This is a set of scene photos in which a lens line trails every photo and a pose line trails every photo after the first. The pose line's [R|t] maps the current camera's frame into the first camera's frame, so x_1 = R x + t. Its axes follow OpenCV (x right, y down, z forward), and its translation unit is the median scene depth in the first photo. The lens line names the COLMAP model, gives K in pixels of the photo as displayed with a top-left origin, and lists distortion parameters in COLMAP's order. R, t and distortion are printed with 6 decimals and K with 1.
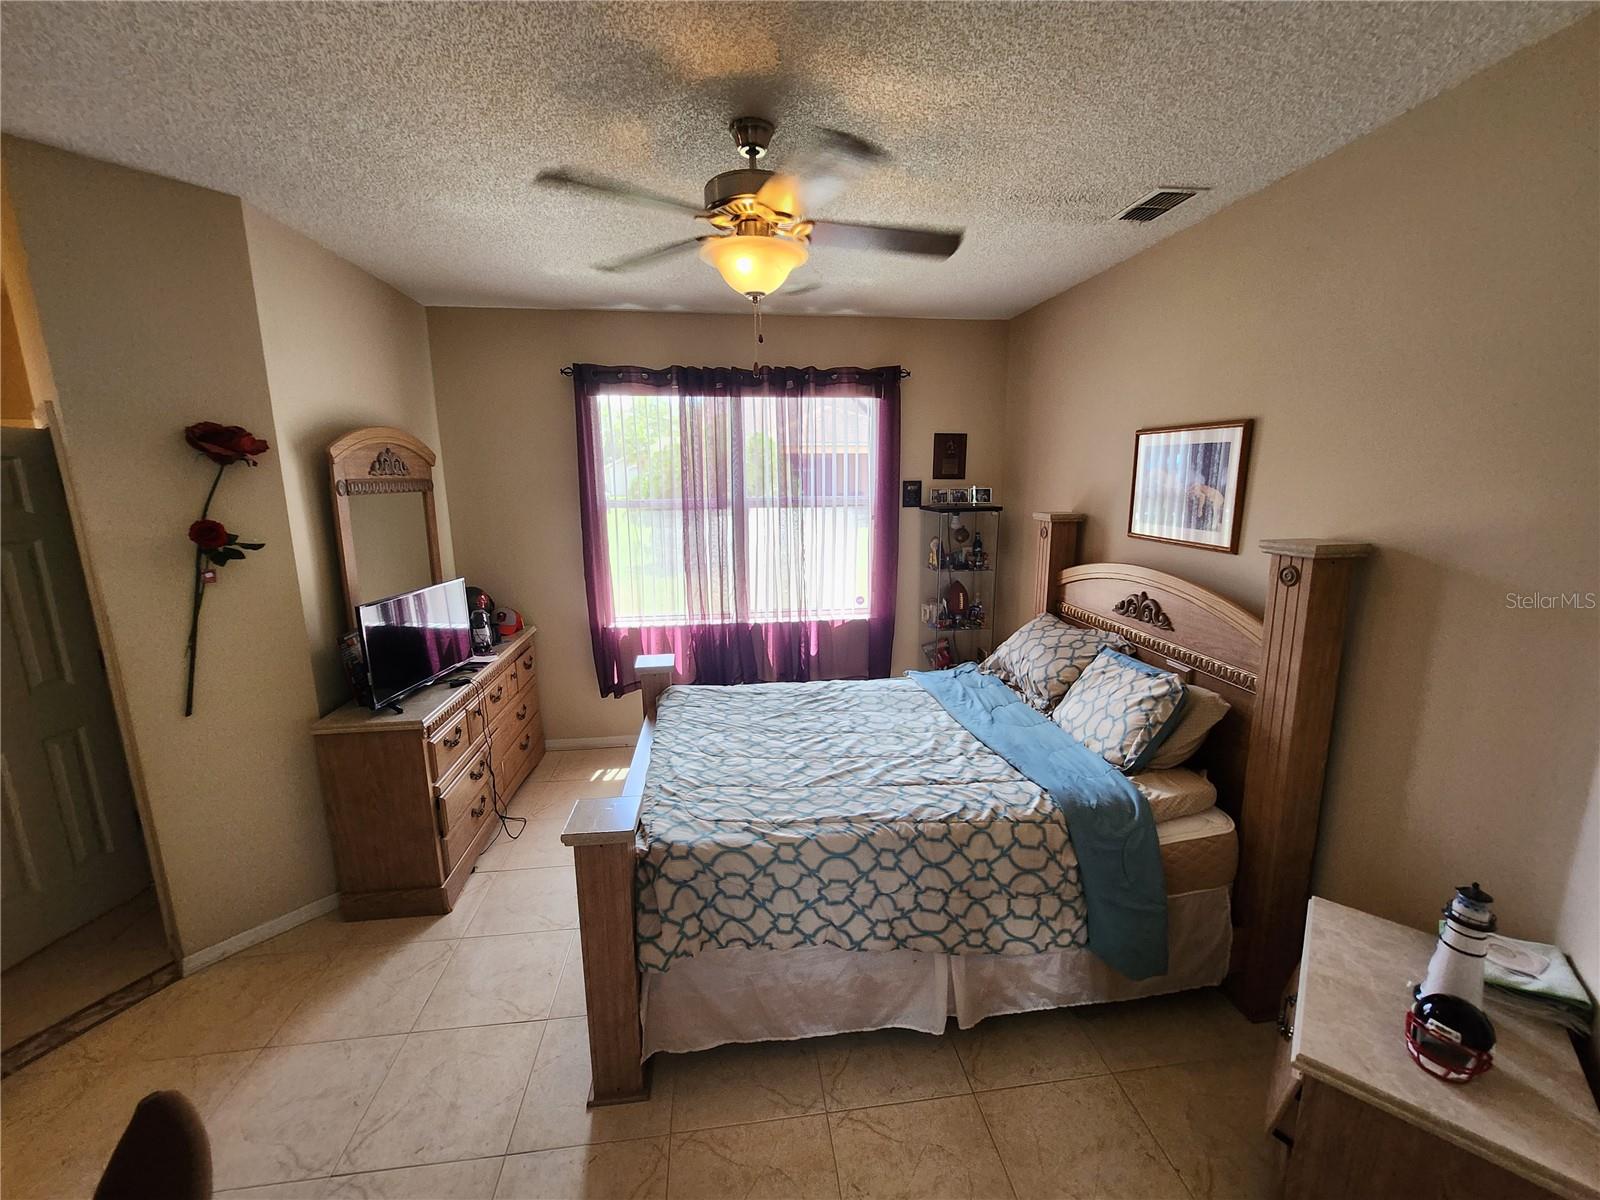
lens RADIAL K [[627.8, 0, 796.7], [0, 627.8, 600.0], [0, 0, 1]] dist [-0.007380, 0.003067]
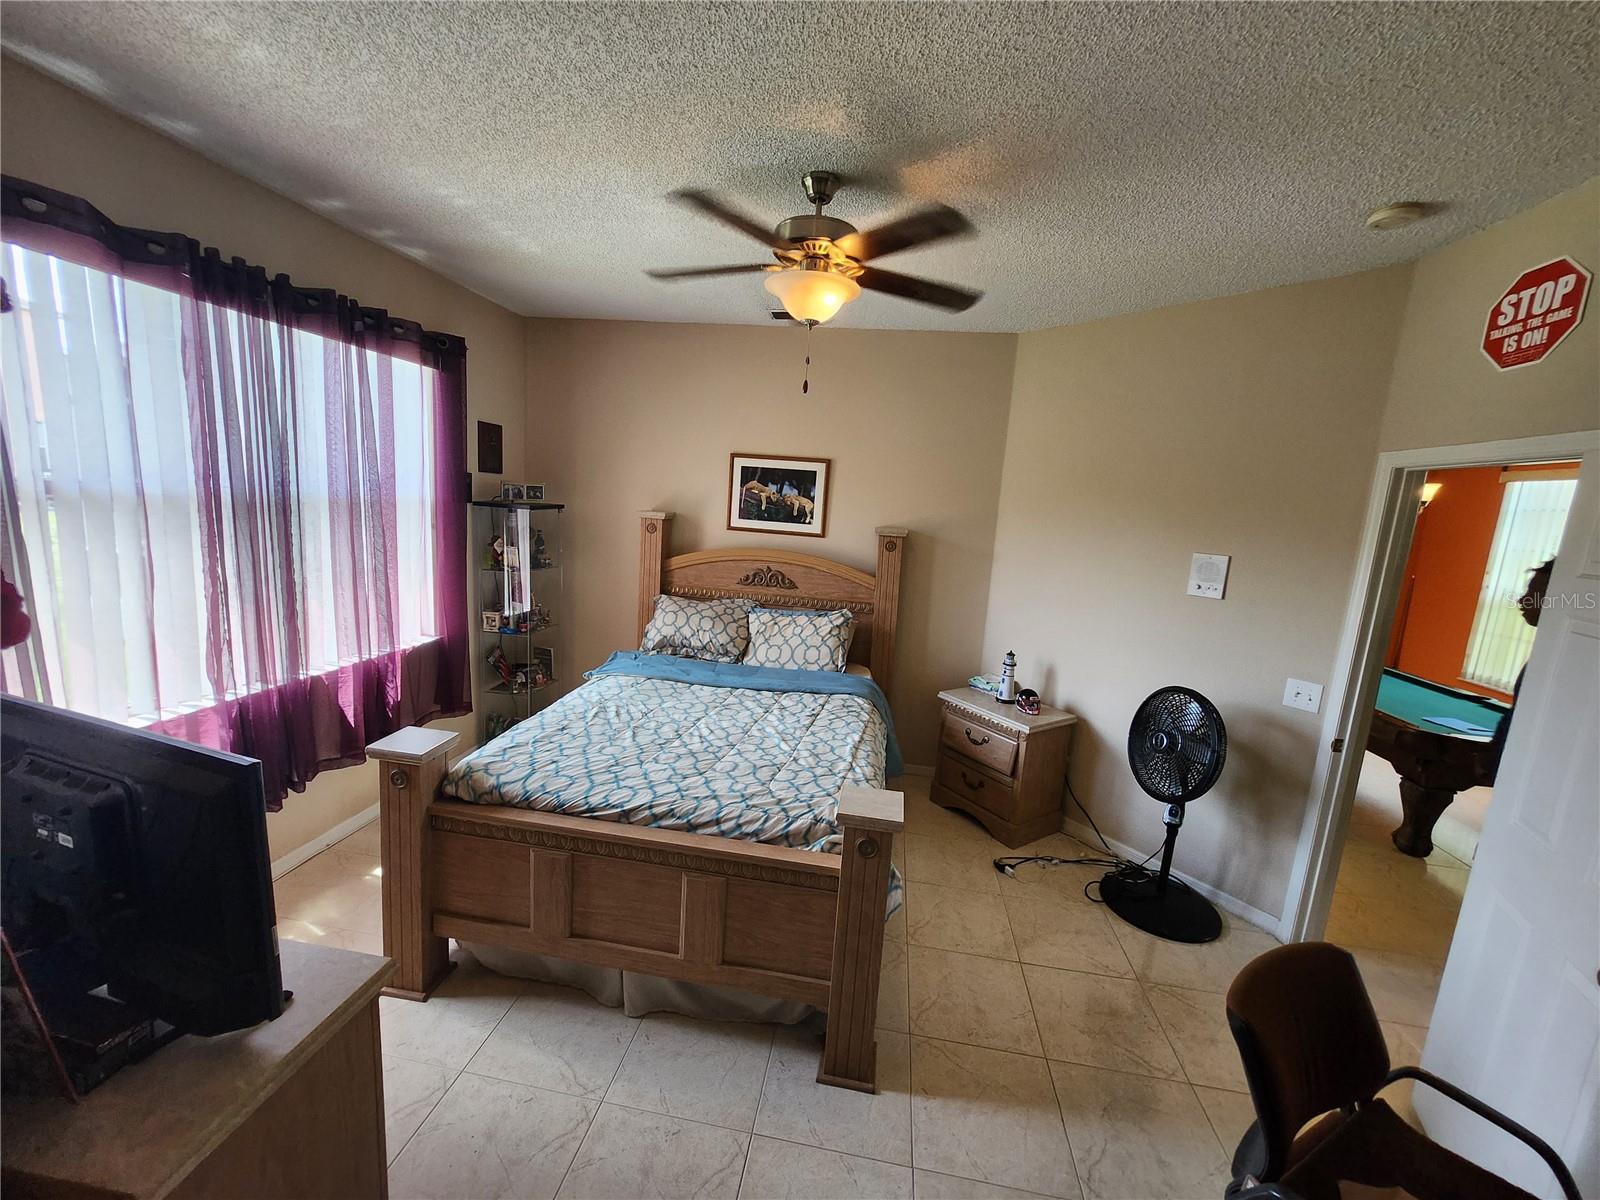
lens RADIAL K [[653.0, 0, 754.8], [0, 653.0, 614.3], [0, 0, 1]] dist [0.012414, 0.000097]
pose [[0.303667, -0.148021, 0.941210, -1.059948], [0.122913, 0.985690, 0.115360, -0.096027], [-0.944817, 0.080656, 0.317515, 0.634605]]
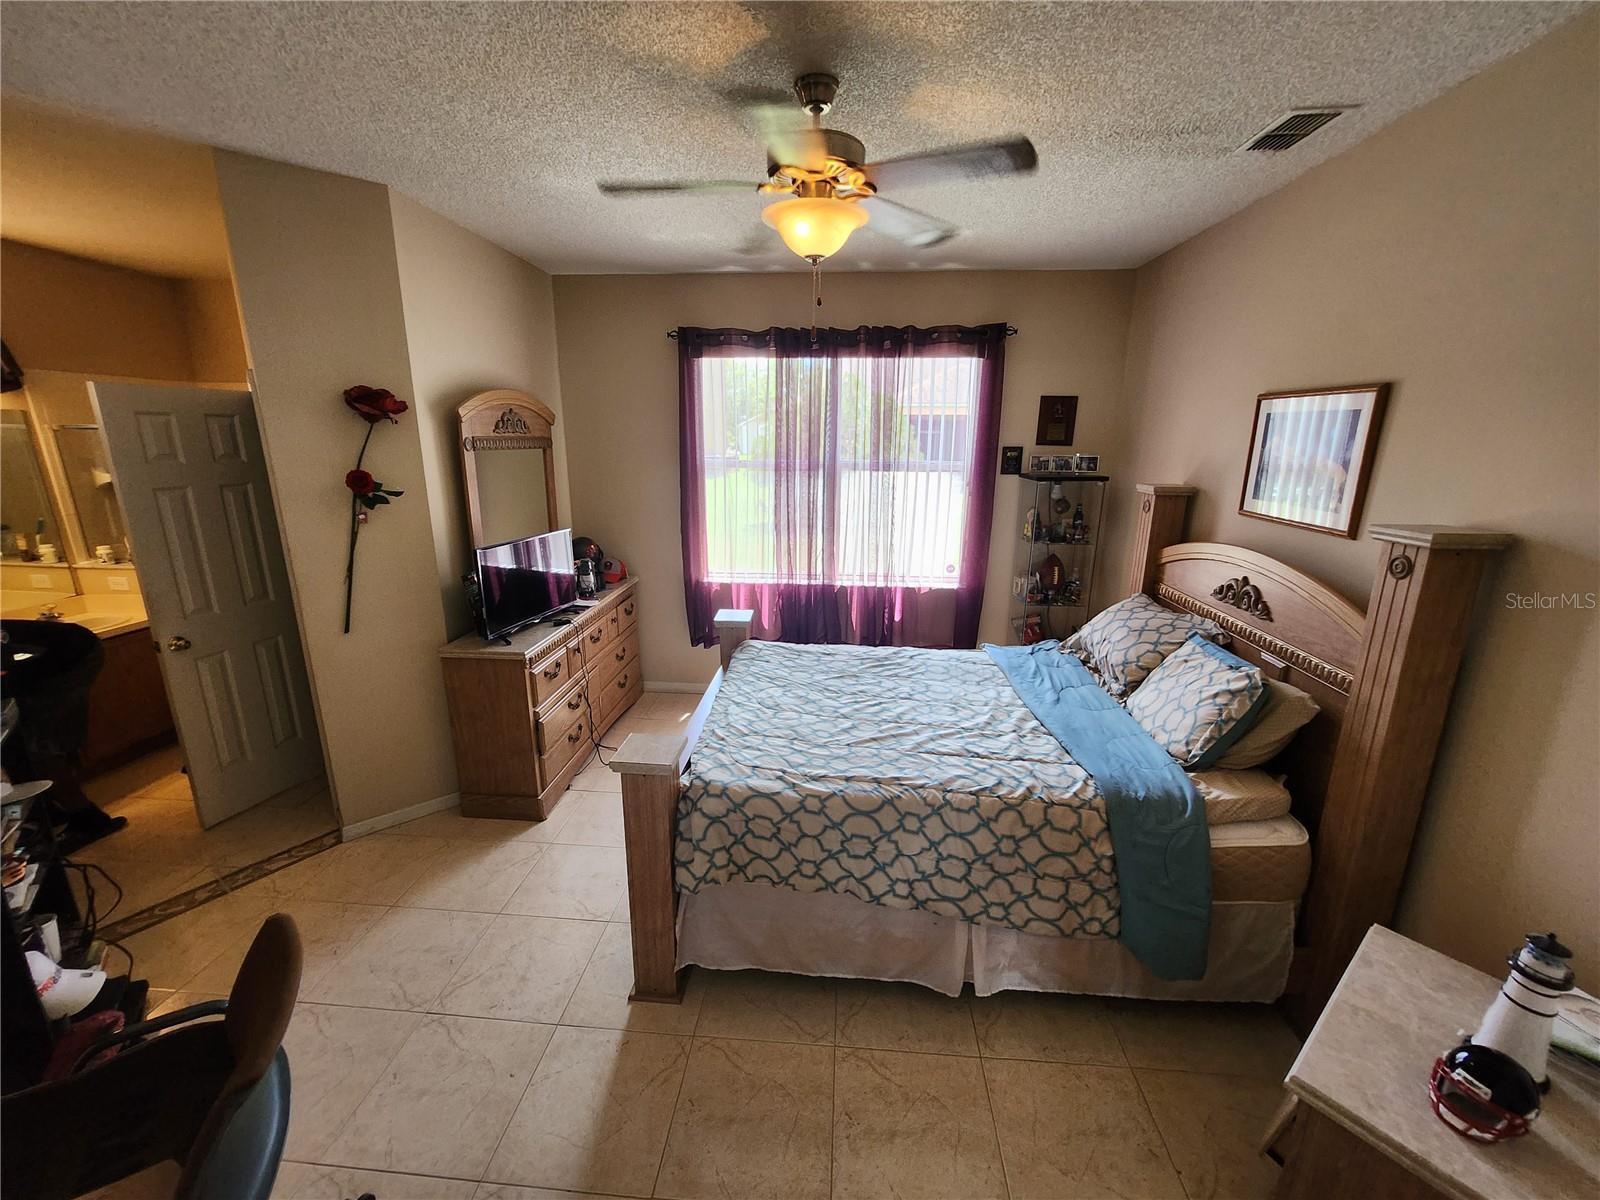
lens RADIAL K [[627.8, 0, 796.7], [0, 627.8, 600.0], [0, 0, 1]] dist [-0.007380, 0.003067]
pose [[0.979335, 0.065229, -0.191438, 0.110537], [-0.053739, 0.996462, 0.064613, -0.003163], [0.194975, -0.052990, 0.979376, -0.014137]]
